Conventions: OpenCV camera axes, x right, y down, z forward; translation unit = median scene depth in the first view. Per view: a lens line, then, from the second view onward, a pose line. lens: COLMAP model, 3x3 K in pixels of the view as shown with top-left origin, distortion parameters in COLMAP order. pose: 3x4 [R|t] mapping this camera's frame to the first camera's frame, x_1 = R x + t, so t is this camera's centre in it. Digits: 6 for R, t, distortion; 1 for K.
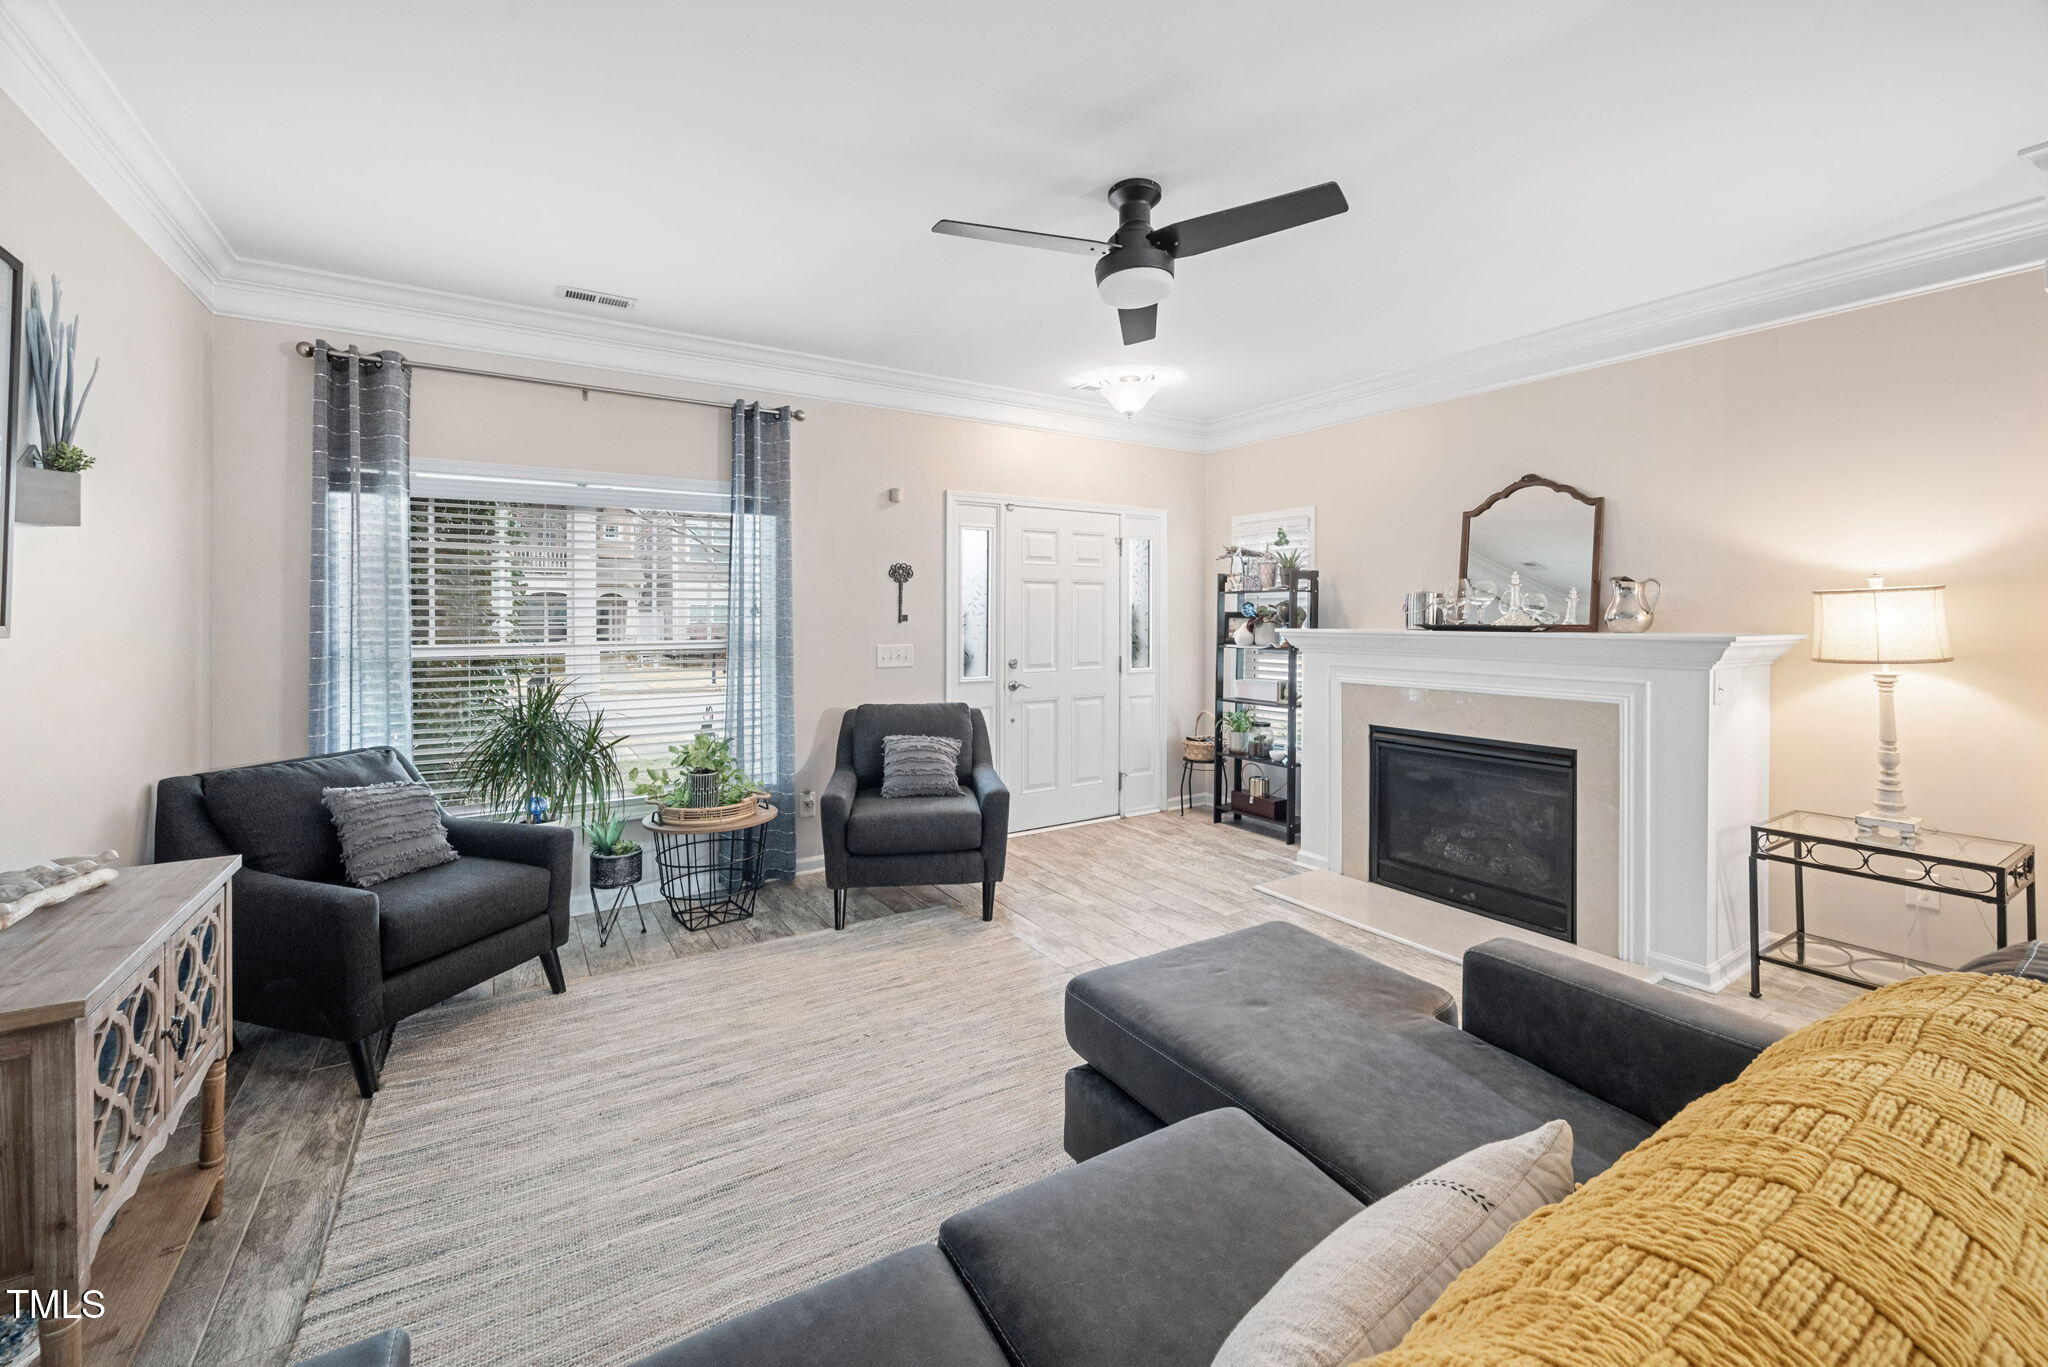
lens RADIAL K [[821.8, 0, 1022.5], [0, 821.8, 628.1], [0, 0, 1]] dist [-0.001240, 0.000331]
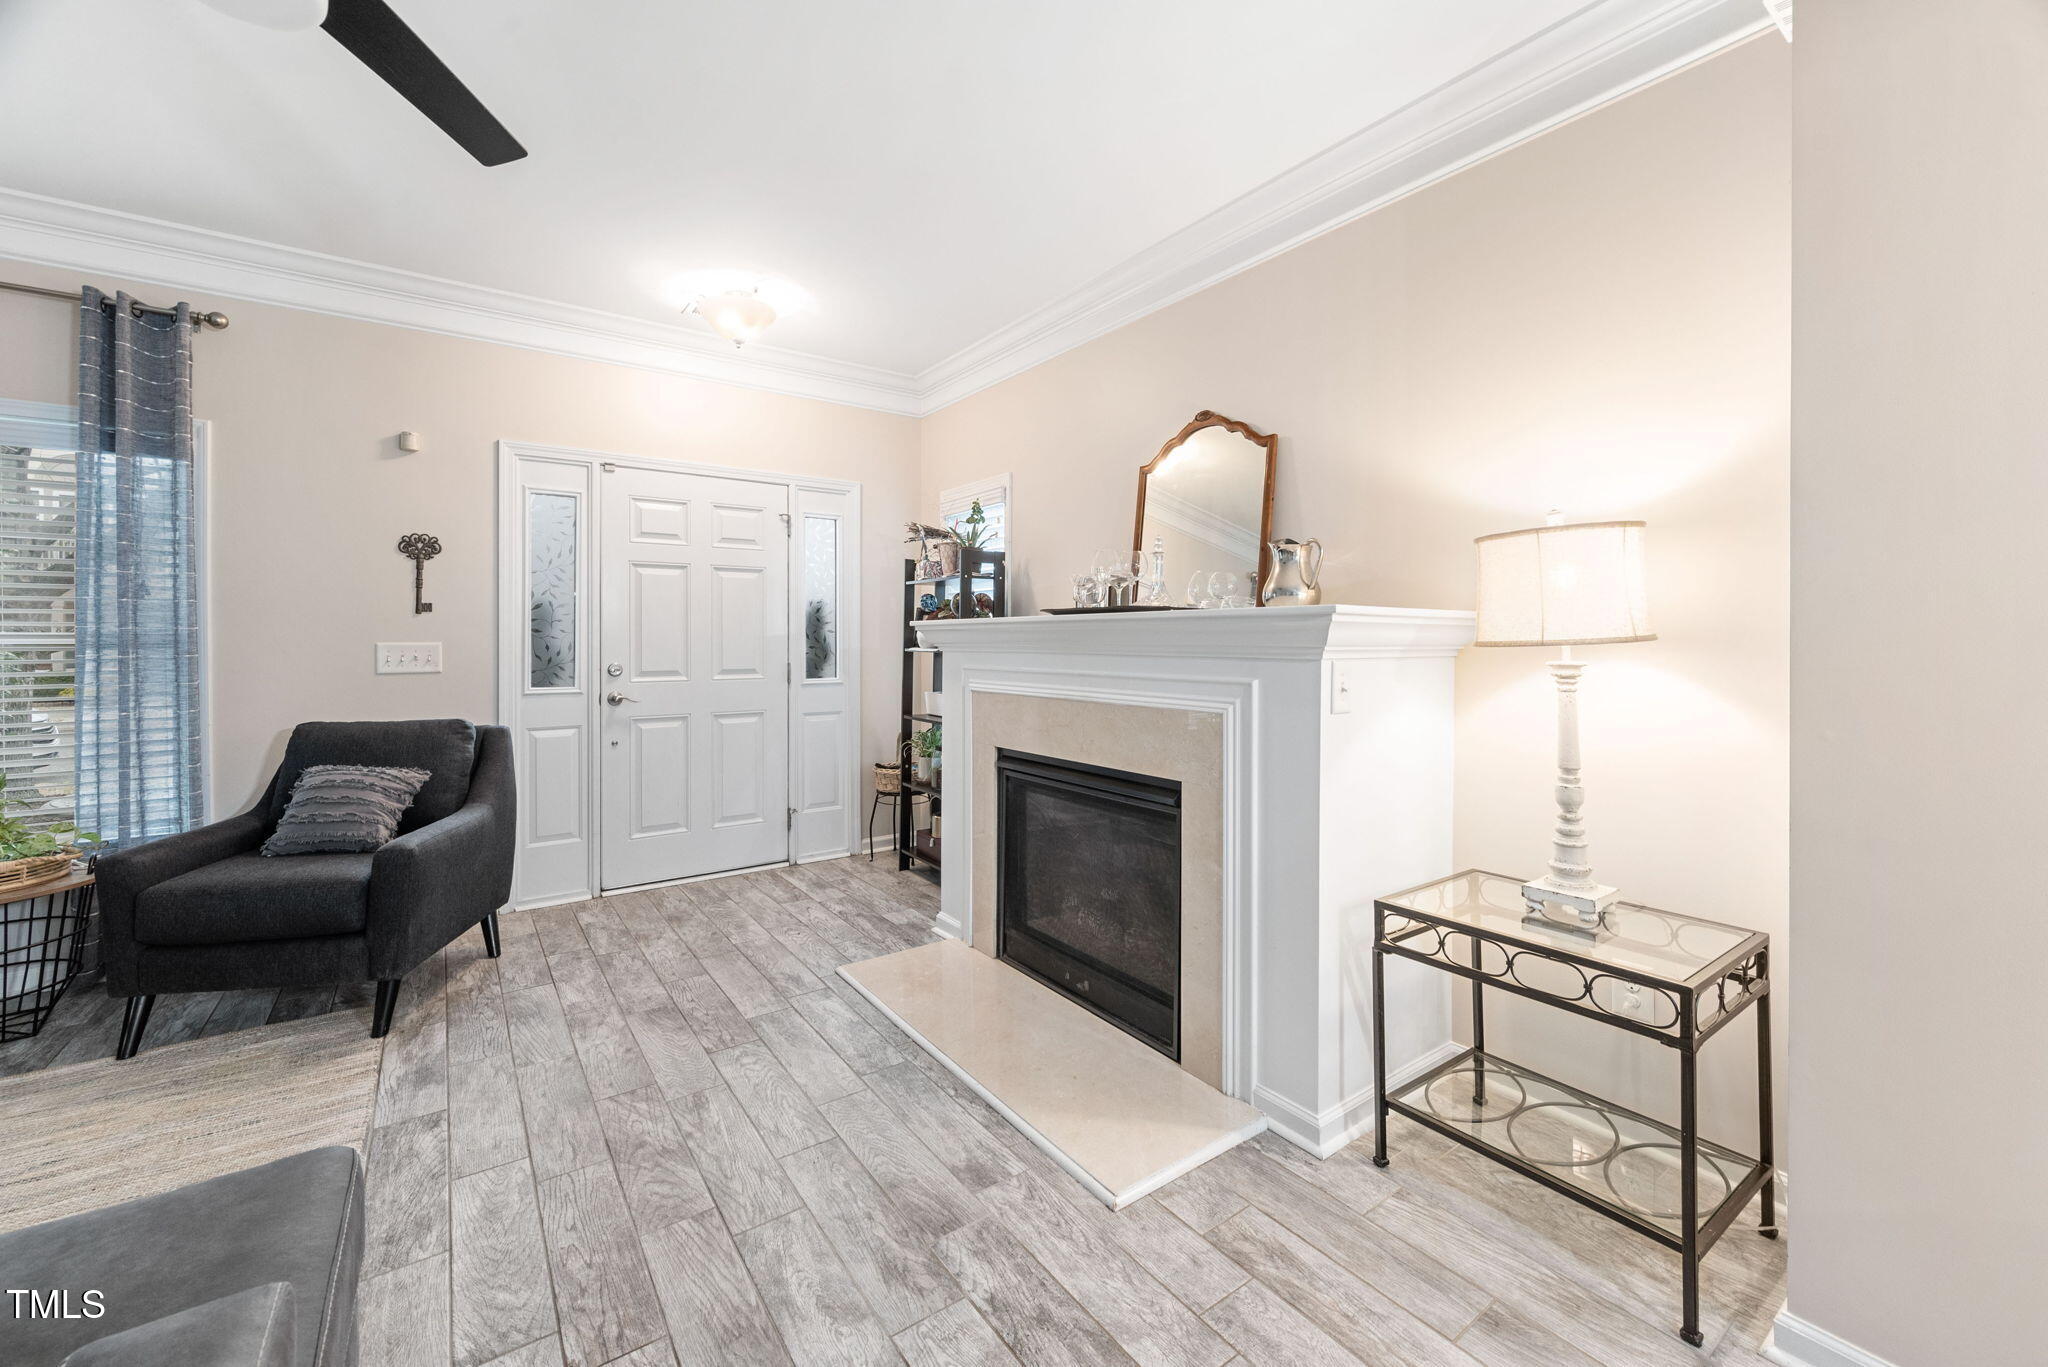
lens RADIAL K [[808.9, 0, 1029.1], [0, 808.9, 651.4], [0, 0, 1]] dist [-0.000818, -0.000398]
pose [[0.998734, 0.000032, 0.050311, 0.436945], [0.000075, 0.999998, -0.002125, 0.034689], [-0.050311, 0.002126, 0.998731, 0.282614]]
